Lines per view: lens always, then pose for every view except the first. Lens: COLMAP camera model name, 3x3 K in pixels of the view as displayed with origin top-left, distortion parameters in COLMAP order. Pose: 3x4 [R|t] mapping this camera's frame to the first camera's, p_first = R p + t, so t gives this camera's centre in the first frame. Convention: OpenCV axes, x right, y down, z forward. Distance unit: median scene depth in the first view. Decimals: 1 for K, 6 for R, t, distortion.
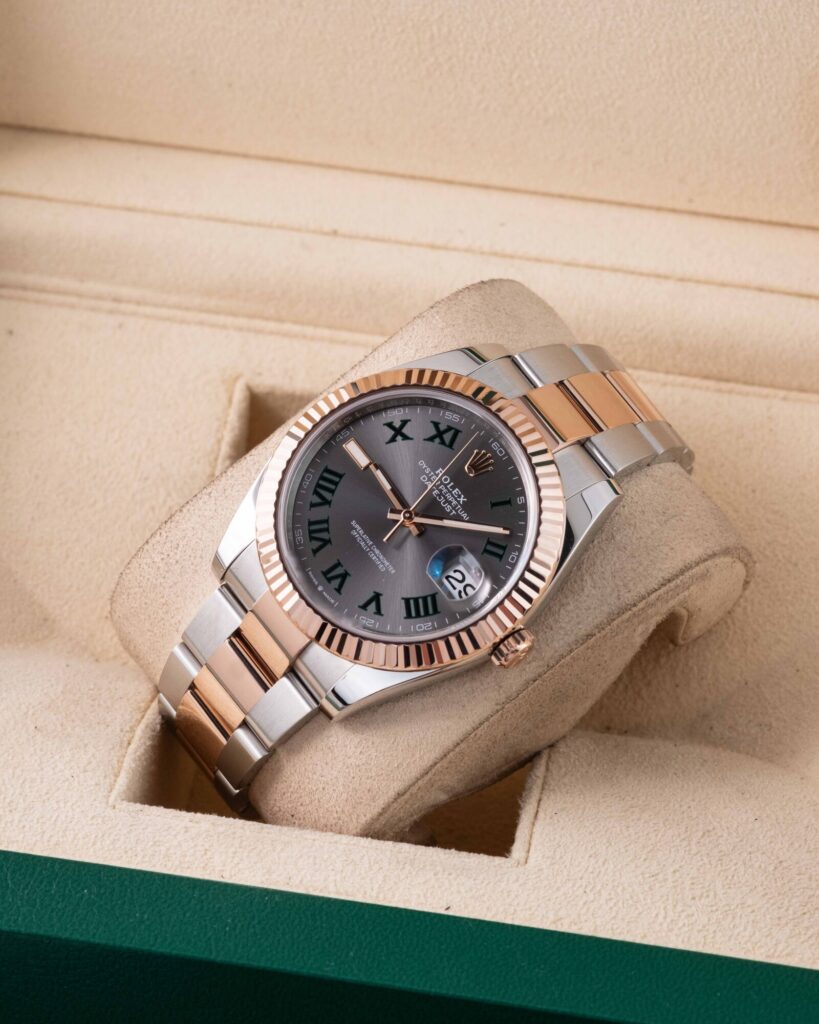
lens RADIAL K [[3976.5, 0, 428.0], [0, 3976.5, 512.9], [0, 0, 1]] dist [0.124654, 1.154686]
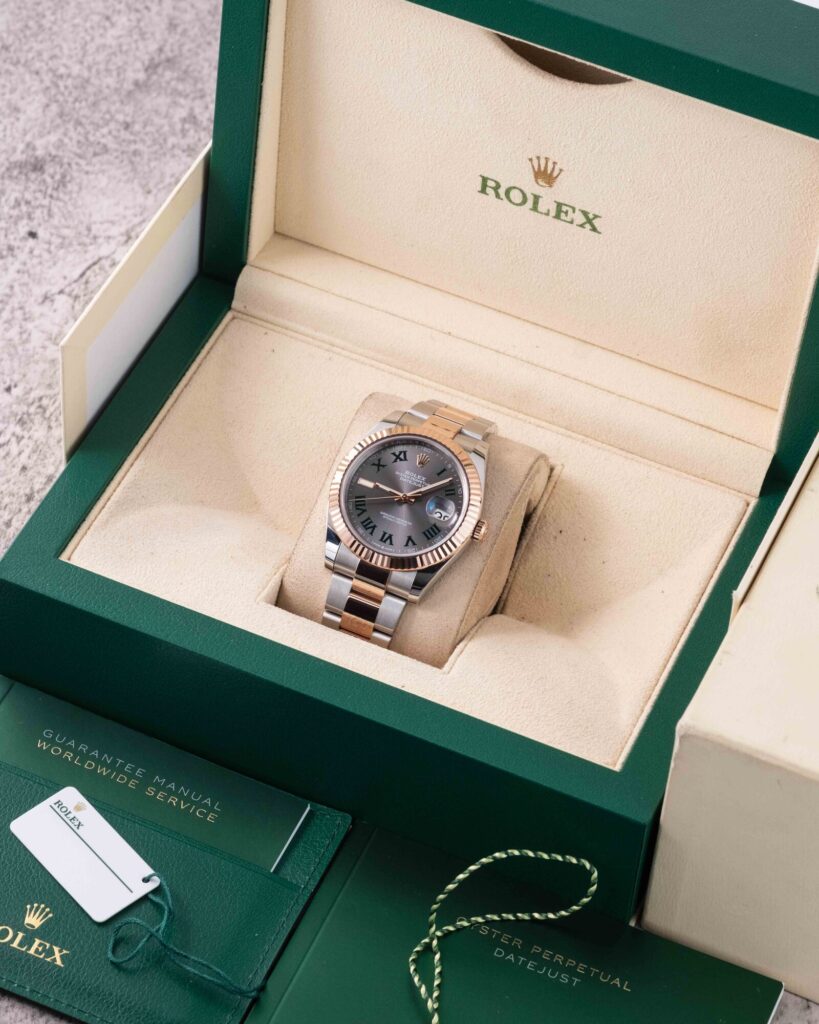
lens RADIAL K [[3976.5, 0, 428.0], [0, 3976.5, 512.9], [0, 0, 1]] dist [0.124654, 1.154686]
pose [[0.970354, 0.208418, -0.122371, 0.244744], [-0.202972, 0.977608, 0.055539, -0.101752], [0.131206, -0.029054, 0.990929, -0.998053]]
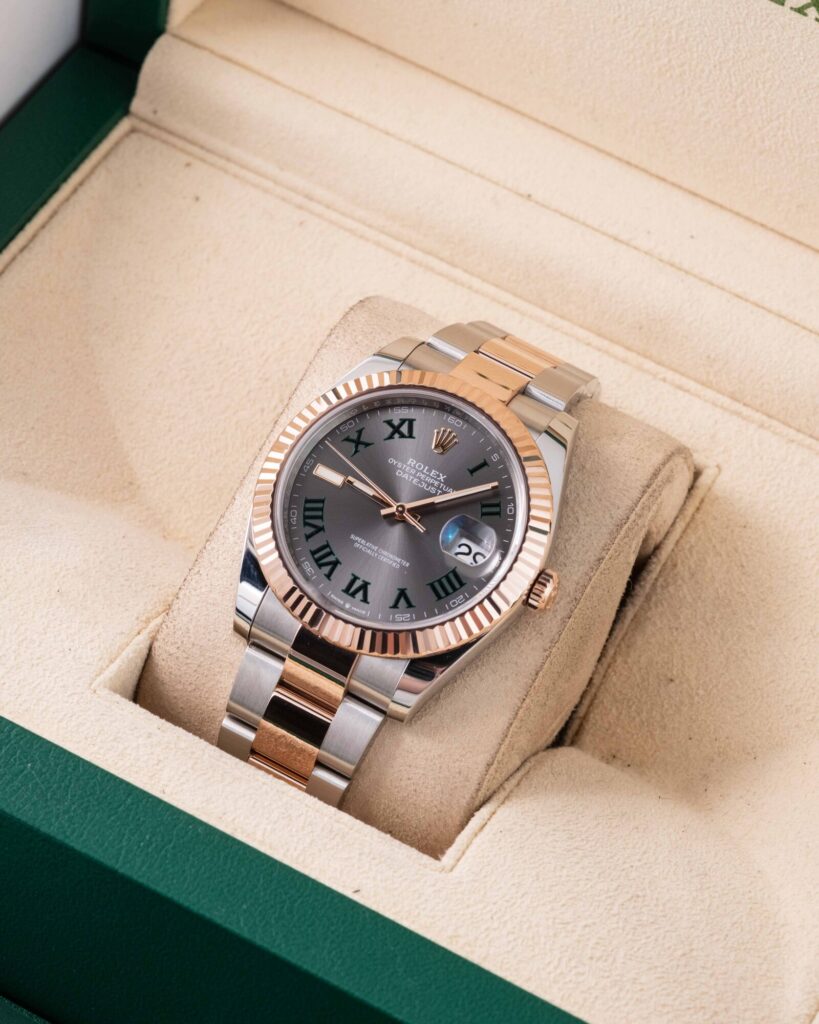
lens RADIAL K [[3976.5, 0, 428.0], [0, 3976.5, 512.9], [0, 0, 1]] dist [0.124654, 1.154686]
pose [[0.940837, 0.303513, -0.150685, 0.144686], [-0.290773, 0.951454, 0.100926, -0.099924], [0.174002, -0.051140, 0.983416, 0.005056]]
